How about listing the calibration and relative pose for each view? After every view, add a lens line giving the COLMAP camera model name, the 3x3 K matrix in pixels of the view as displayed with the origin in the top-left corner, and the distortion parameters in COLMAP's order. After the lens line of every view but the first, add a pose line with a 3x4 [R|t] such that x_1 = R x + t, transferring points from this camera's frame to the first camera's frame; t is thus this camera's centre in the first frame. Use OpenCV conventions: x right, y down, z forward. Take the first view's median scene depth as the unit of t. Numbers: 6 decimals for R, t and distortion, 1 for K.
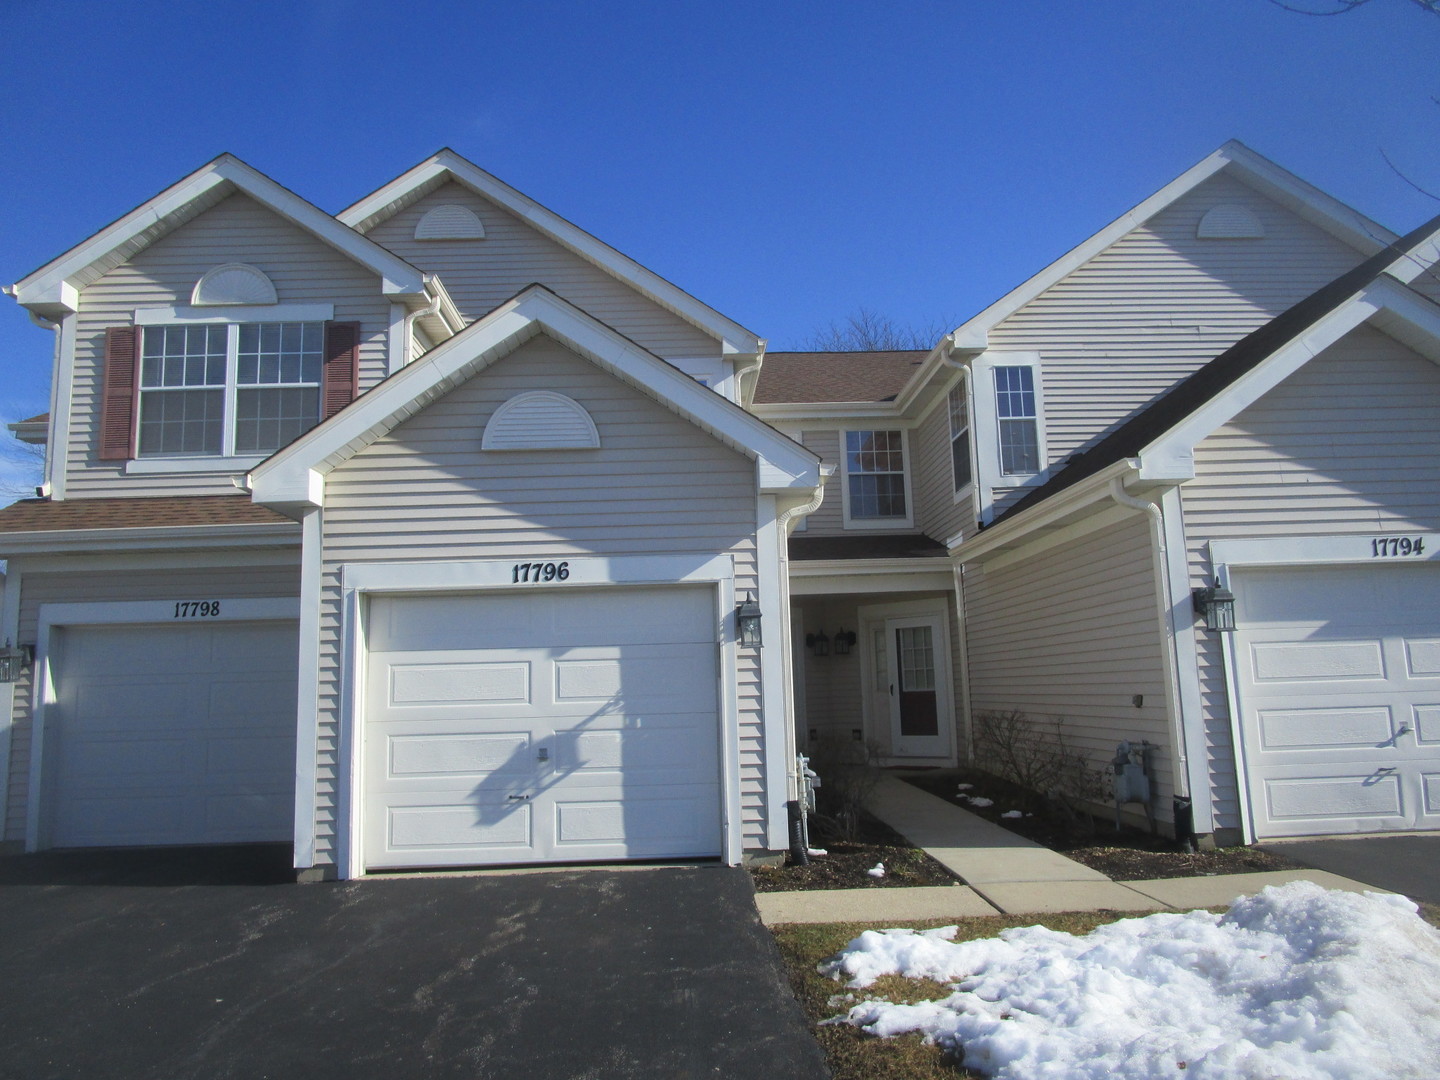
lens RADIAL K [[1027.0, 0, 720.0], [0, 1027.0, 540.0], [0, 0, 1]] dist [-0.021884, 0.006806]
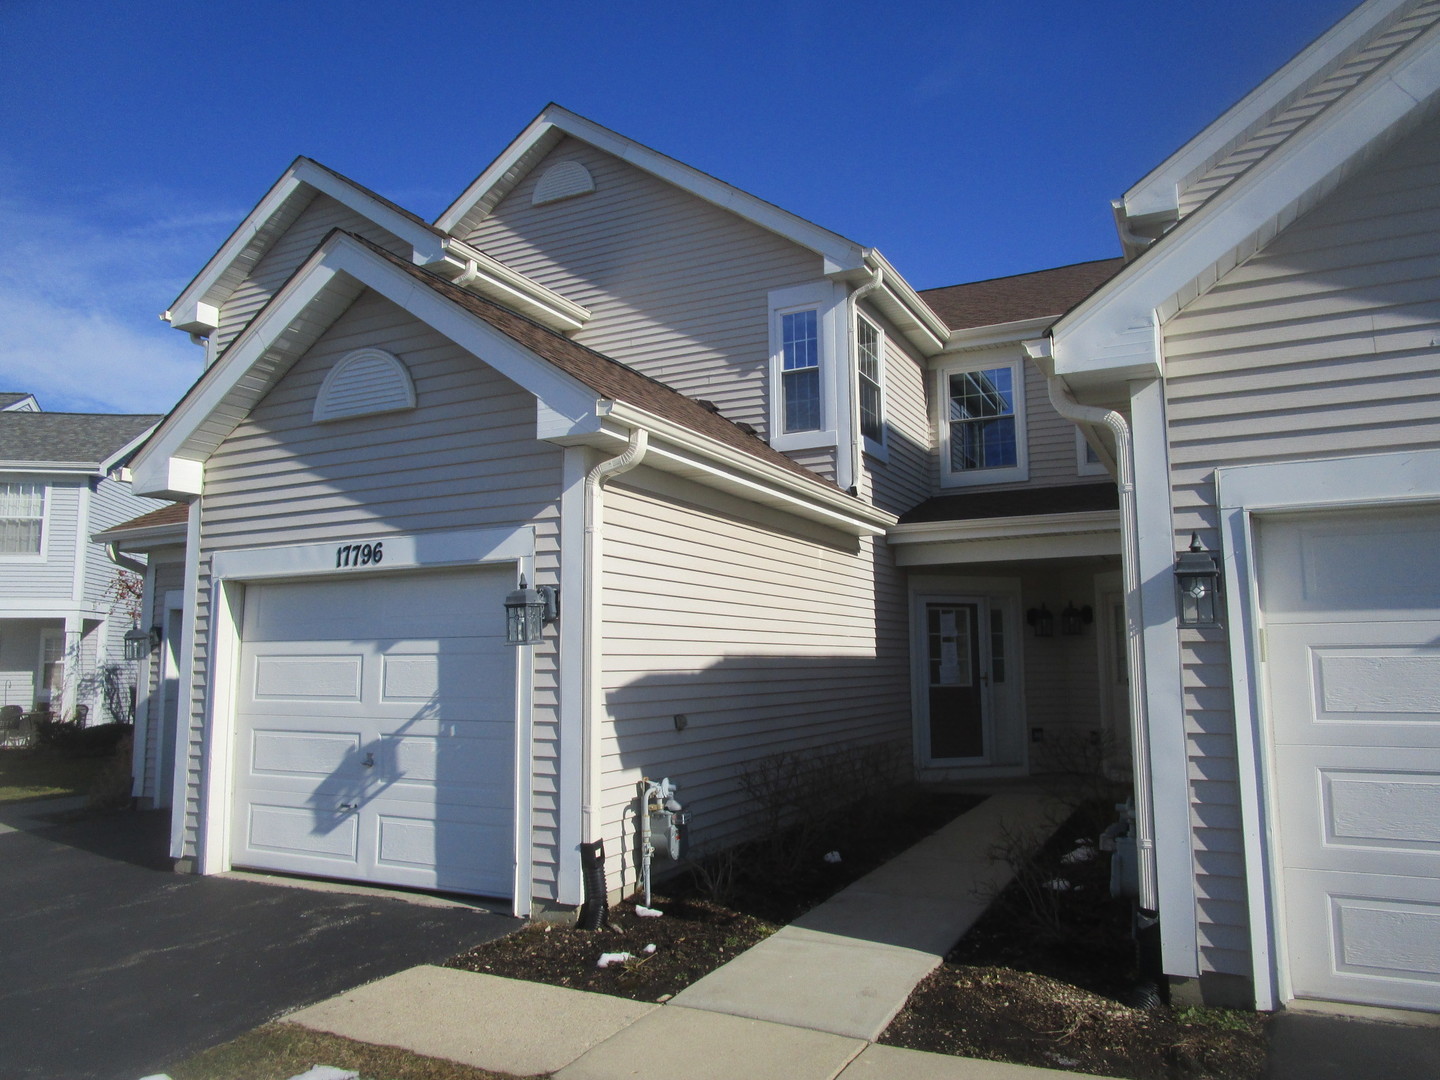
lens RADIAL K [[1027.0, 0, 720.0], [0, 1027.0, 540.0], [0, 0, 1]] dist [-0.021884, 0.006806]
pose [[0.878117, -0.033157, -0.477296, 0.519630], [0.050026, 0.998491, 0.022672, 0.014116], [0.475823, -0.043786, 0.878450, 0.372305]]
